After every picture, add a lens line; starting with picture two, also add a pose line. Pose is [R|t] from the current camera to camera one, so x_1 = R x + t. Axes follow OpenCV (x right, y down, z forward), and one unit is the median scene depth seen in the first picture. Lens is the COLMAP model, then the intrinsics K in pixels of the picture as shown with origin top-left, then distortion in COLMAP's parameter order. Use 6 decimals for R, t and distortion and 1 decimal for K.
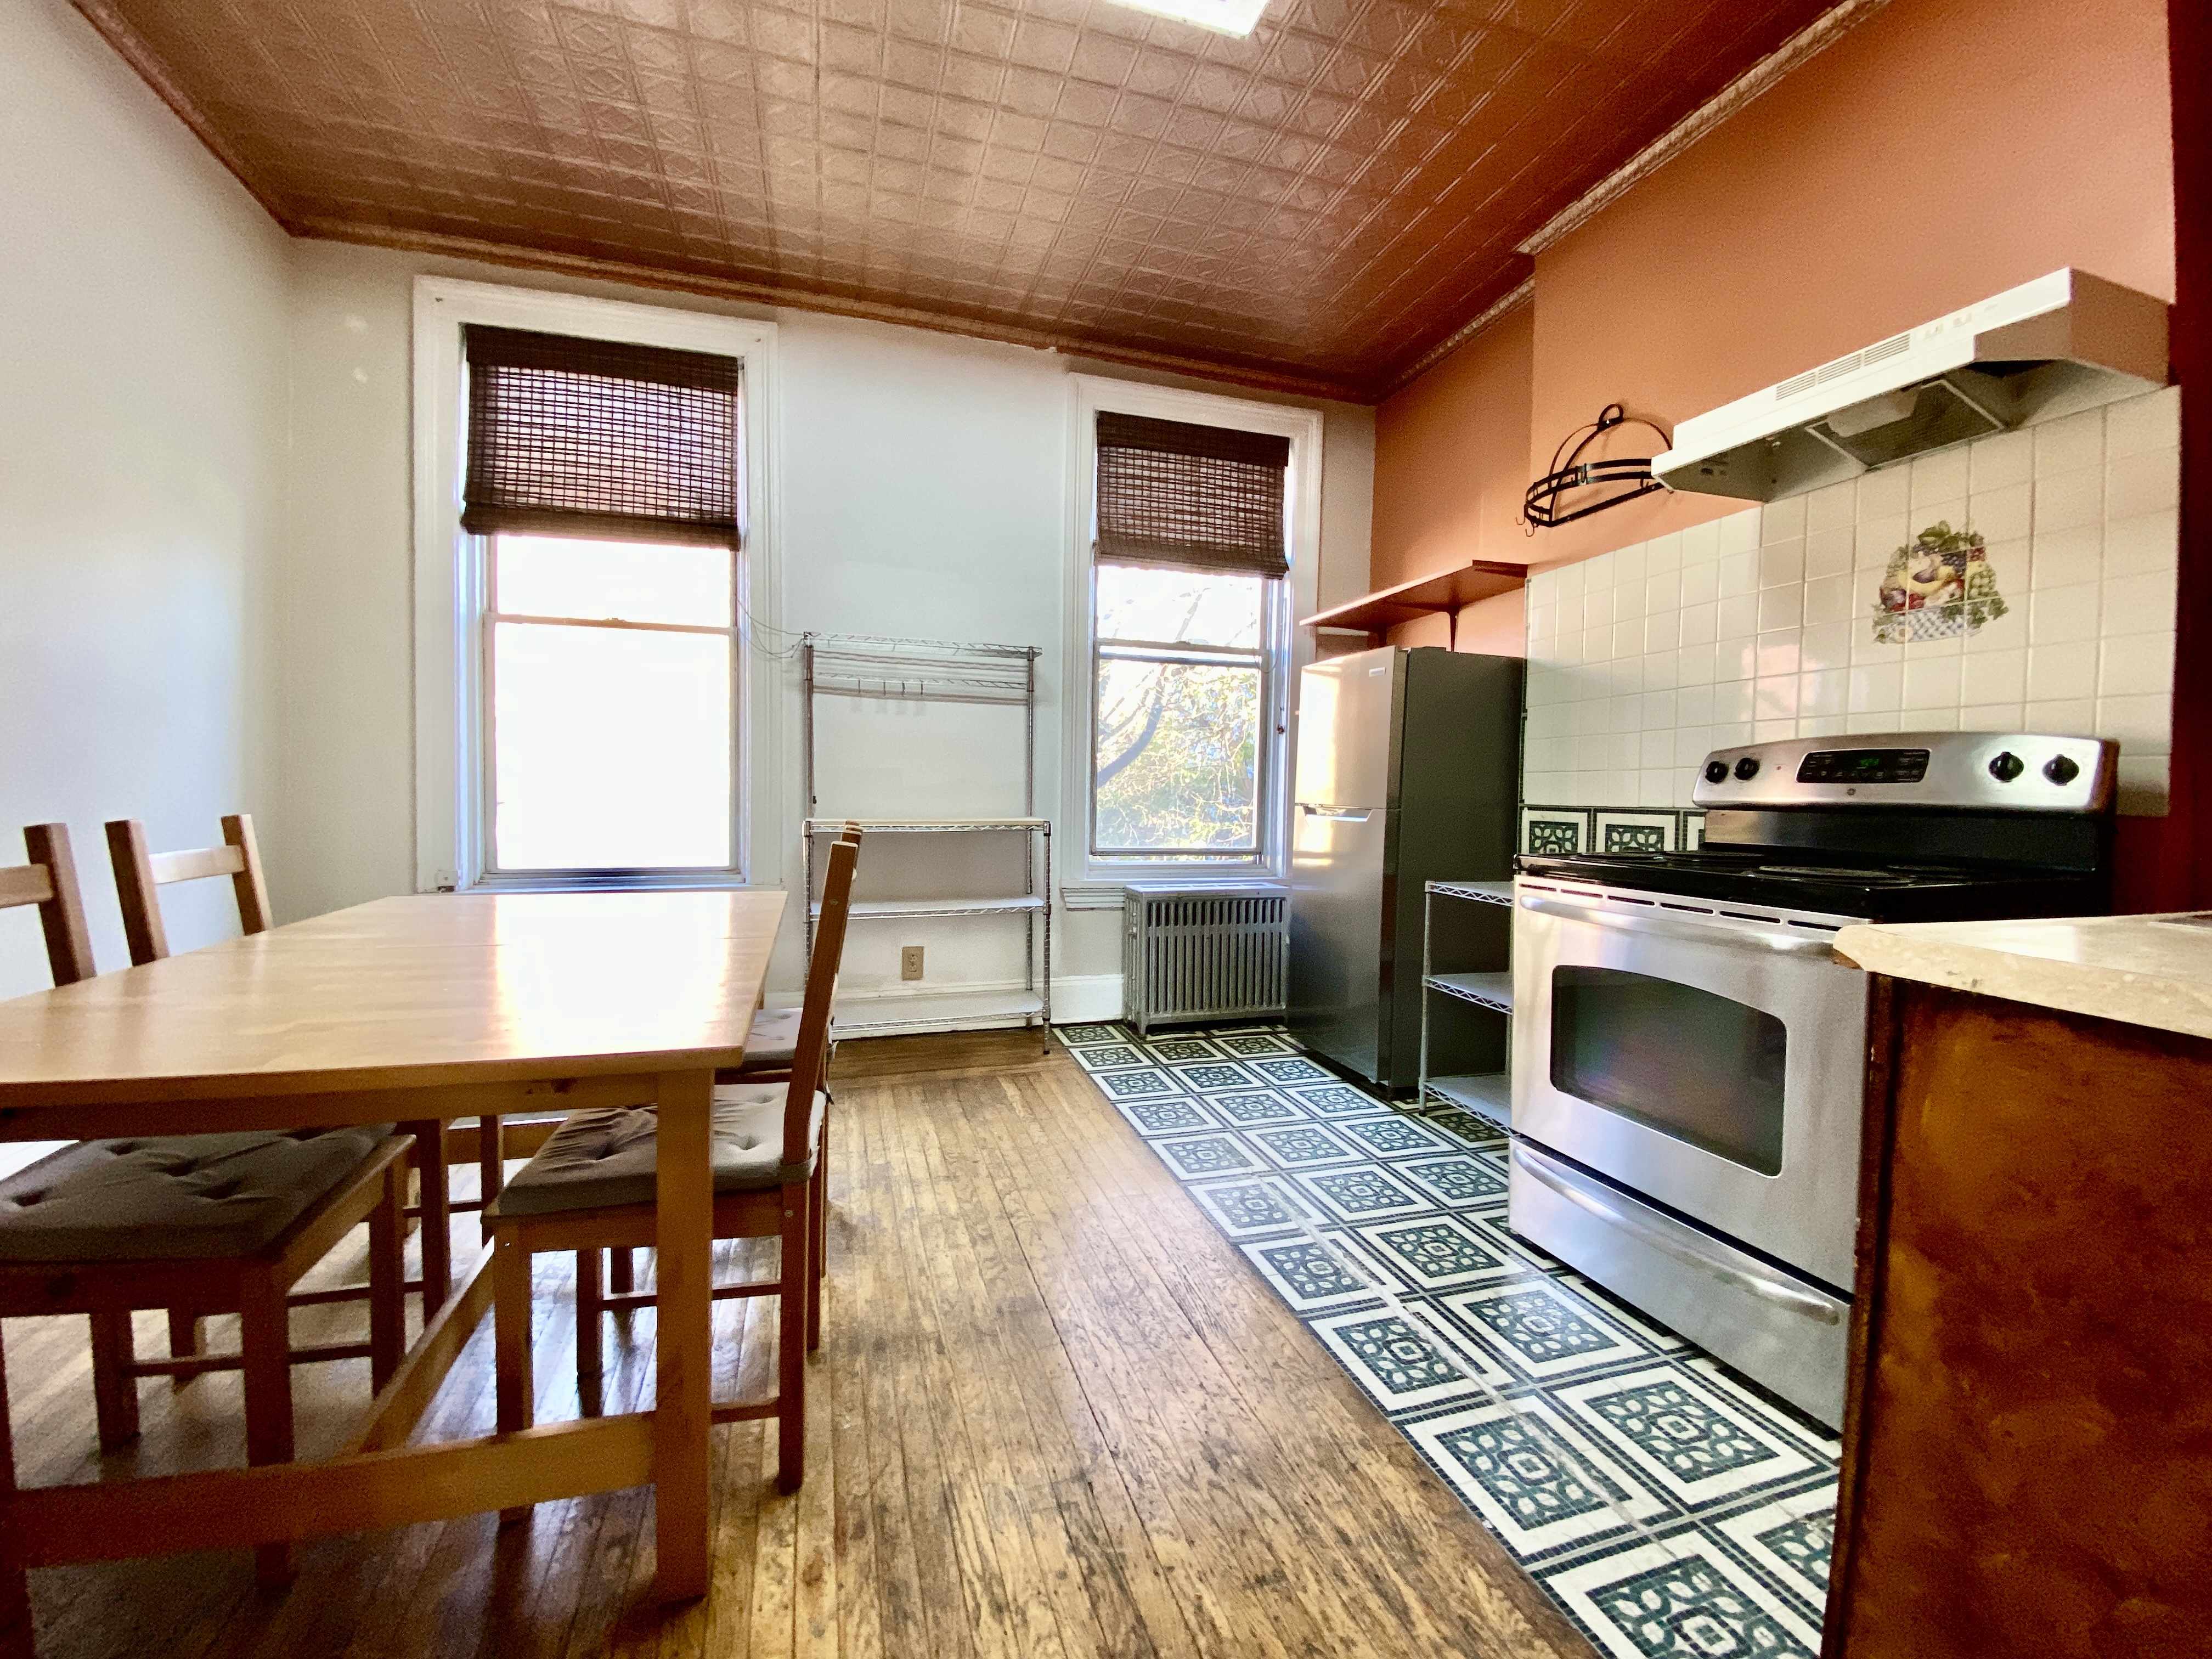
lens RADIAL K [[904.4, 0, 1087.9], [0, 904.4, 835.1], [0, 0, 1]] dist [0.053541, -0.034417]
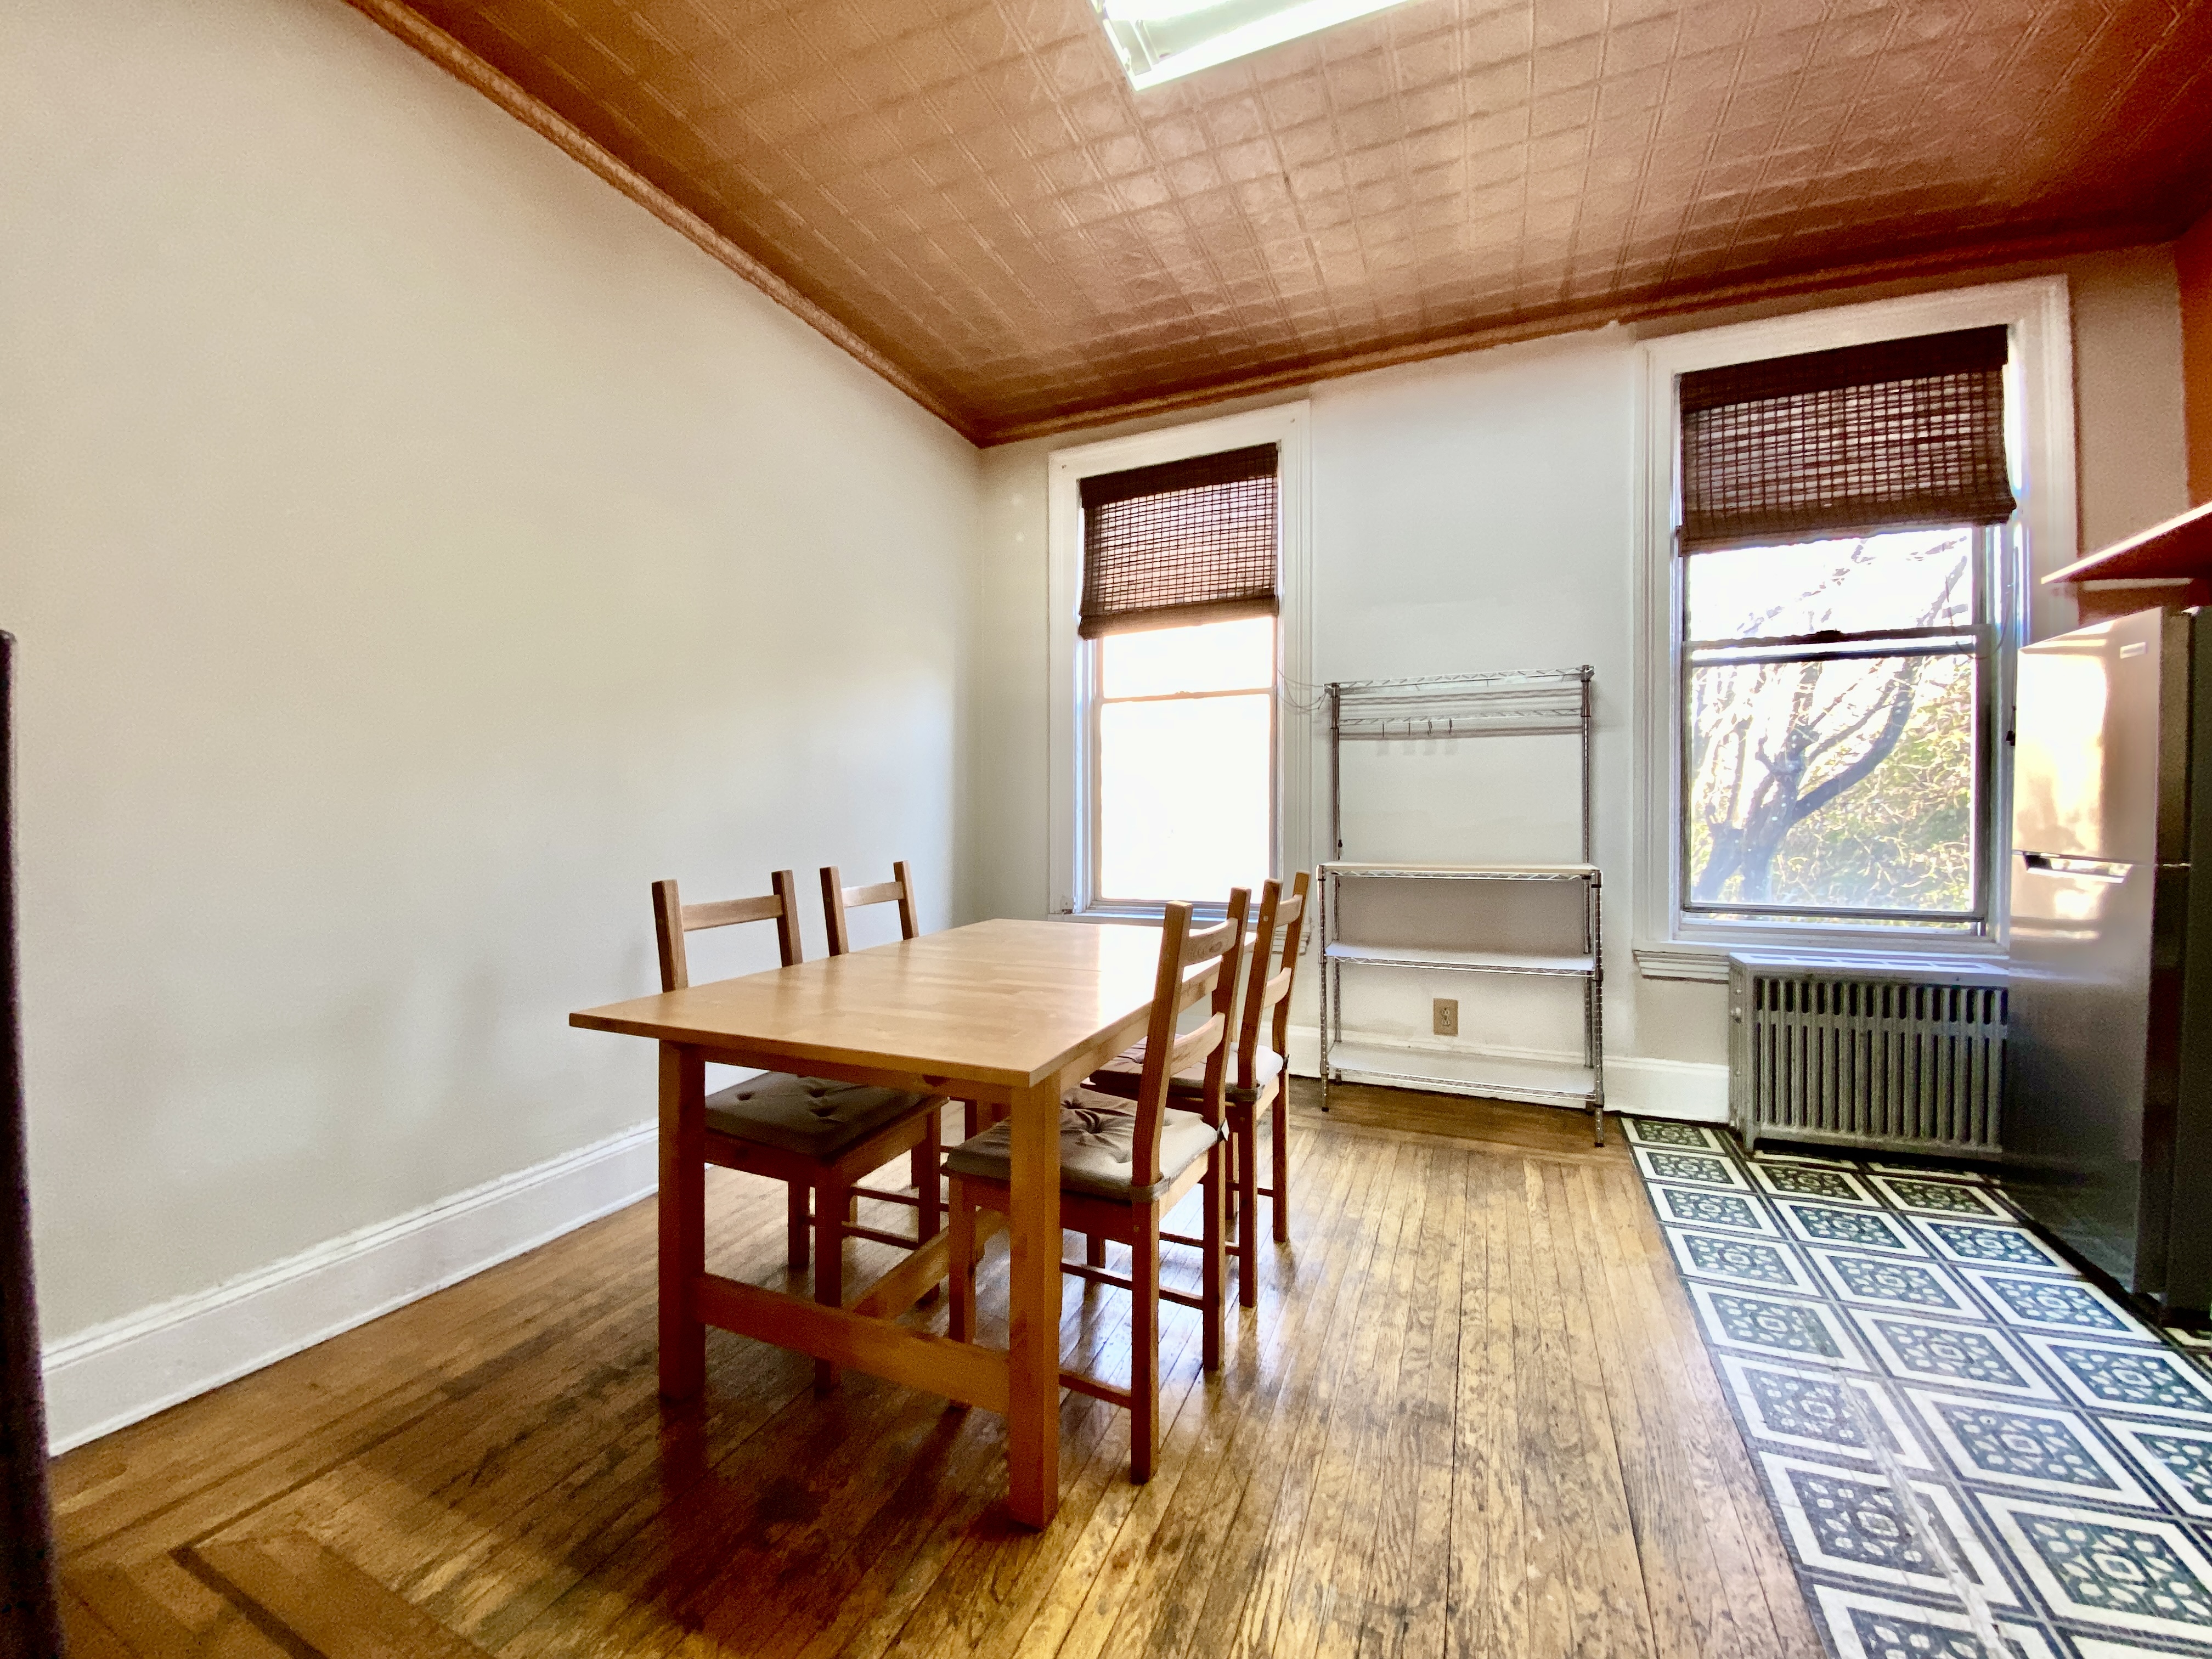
lens RADIAL K [[904.4, 0, 1087.9], [0, 904.4, 835.1], [0, 0, 1]] dist [0.053541, -0.034417]
pose [[0.769441, -0.006092, -0.638689, 0.142829], [-0.017412, 0.999383, -0.030509, -0.013423], [0.638481, 0.034596, 0.768860, 0.034014]]
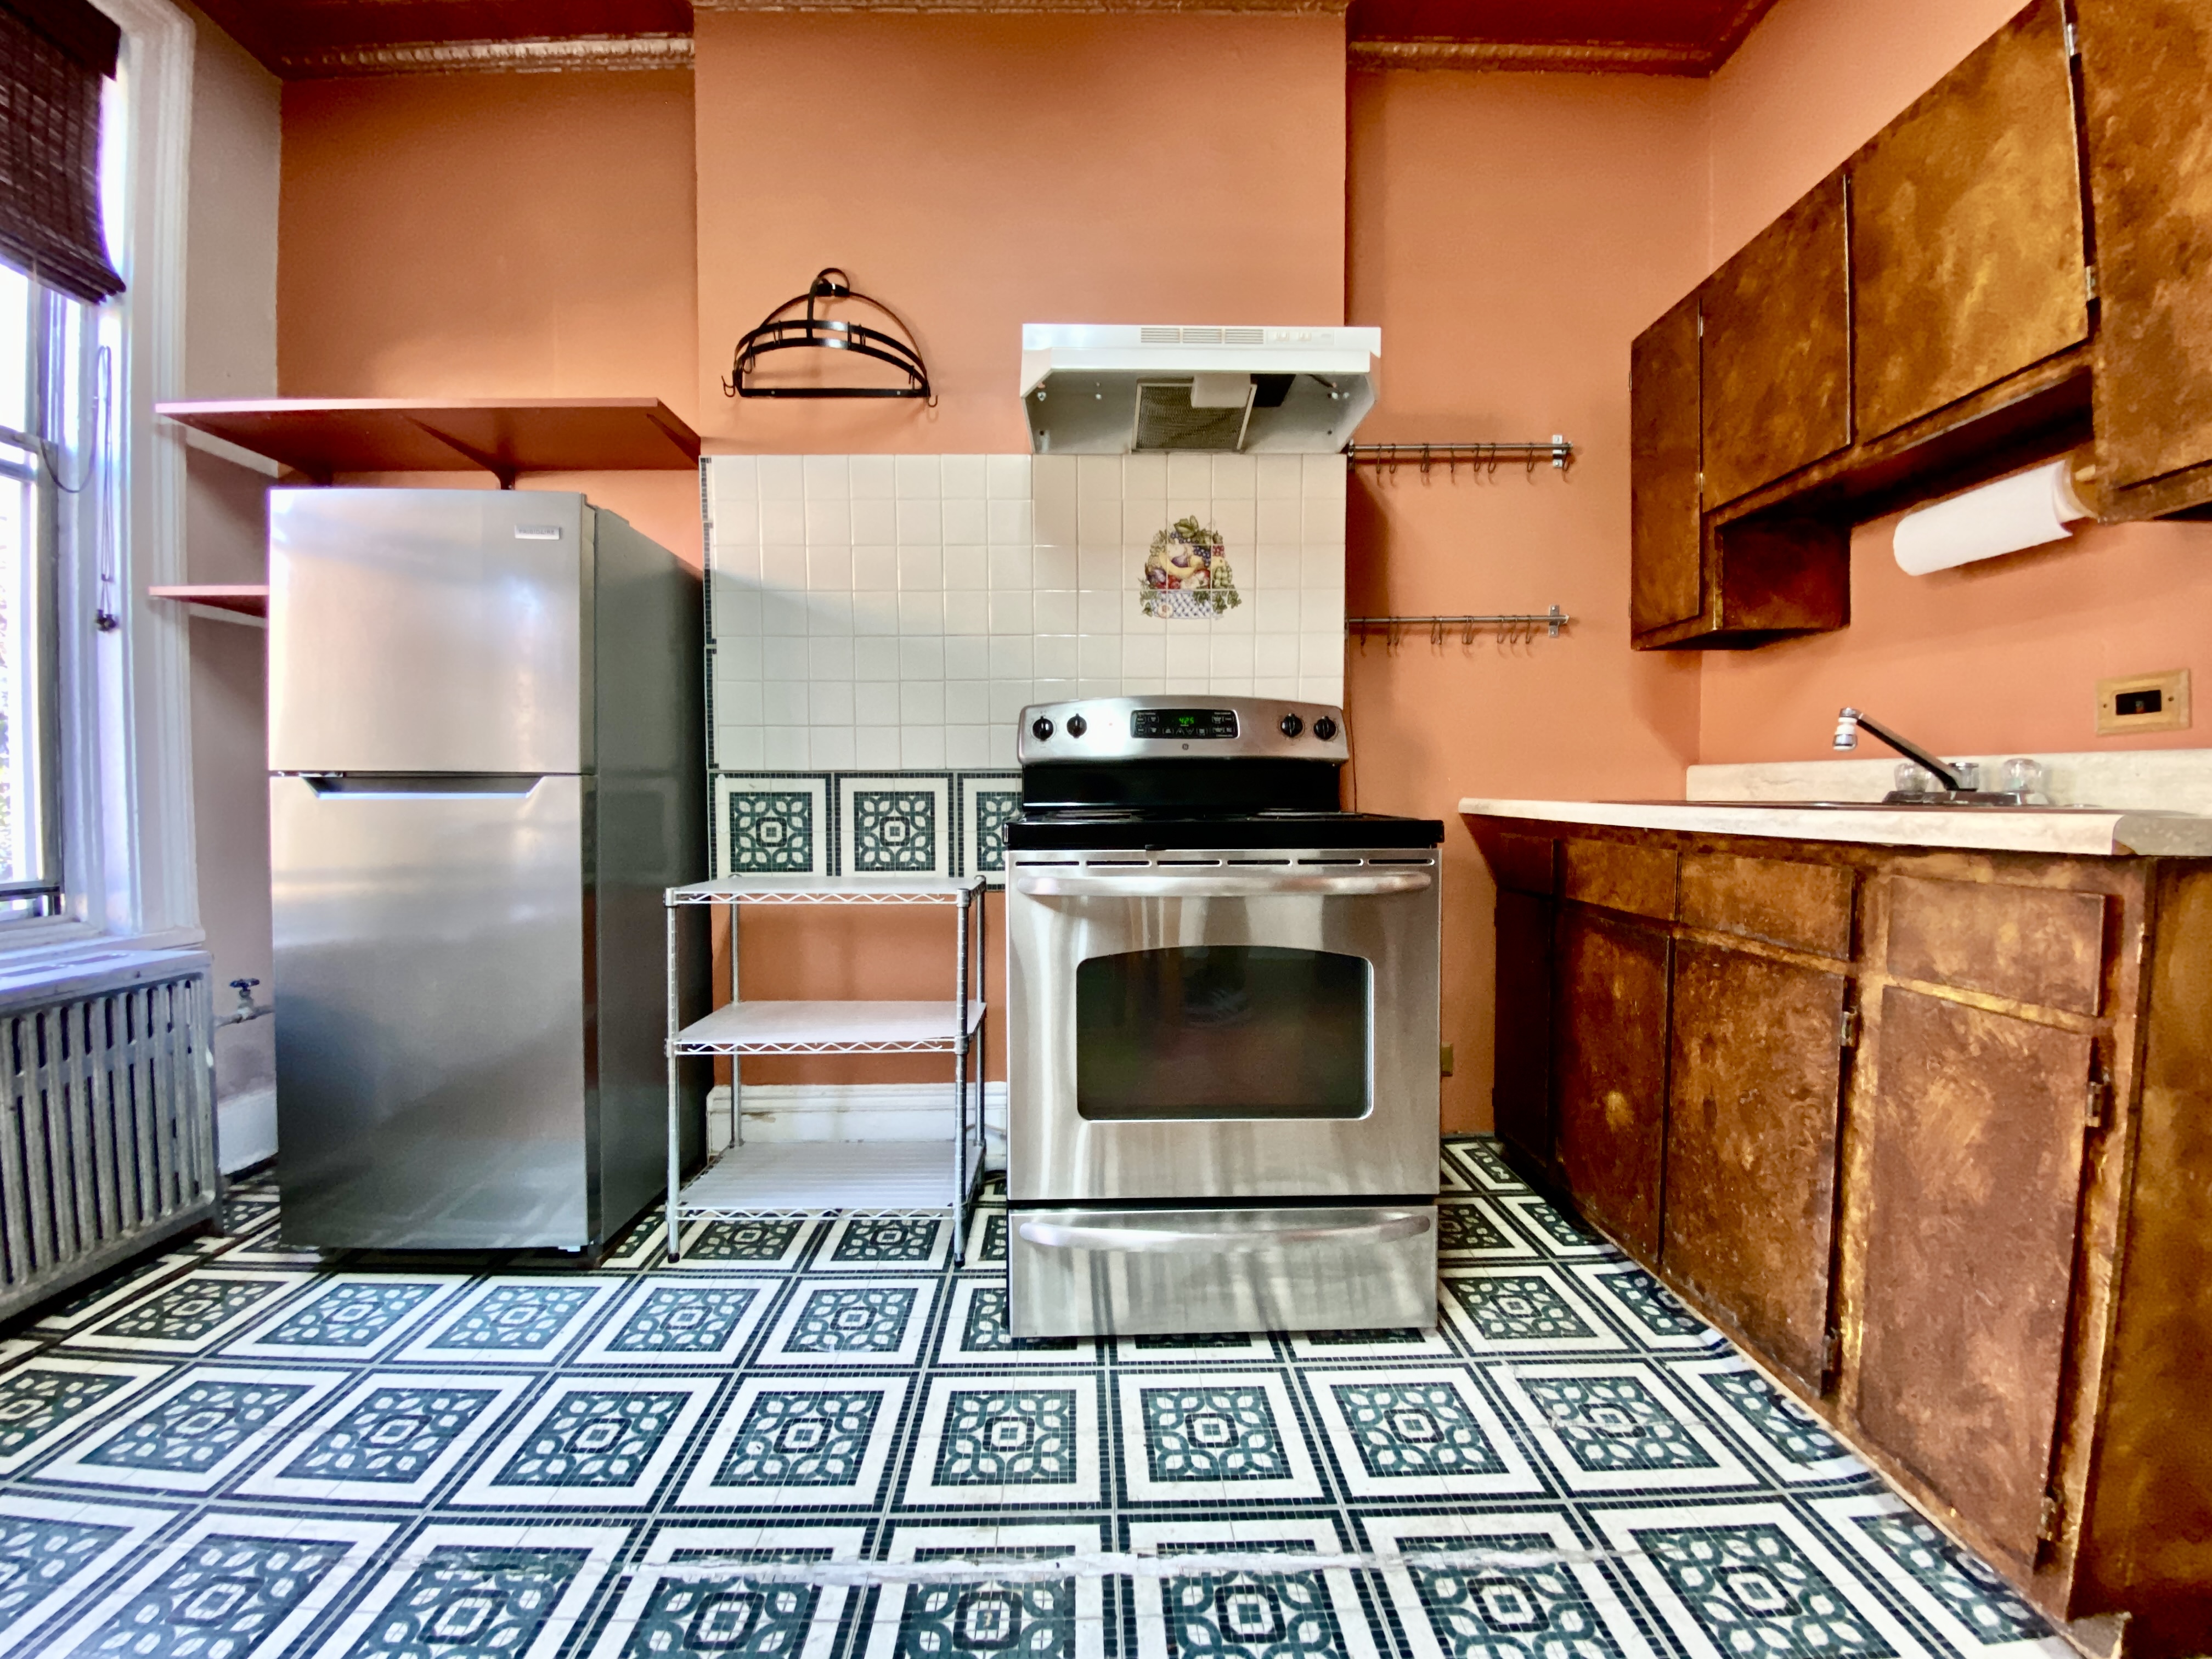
lens RADIAL K [[903.7, 0, 1106.7], [0, 903.7, 820.8], [0, 0, 1]] dist [0.009924, -0.014369]
pose [[0.262035, -0.065159, 0.962856, -0.123934], [0.052967, 0.997185, 0.053067, -0.013745], [-0.963604, 0.037094, 0.264748, 0.456589]]
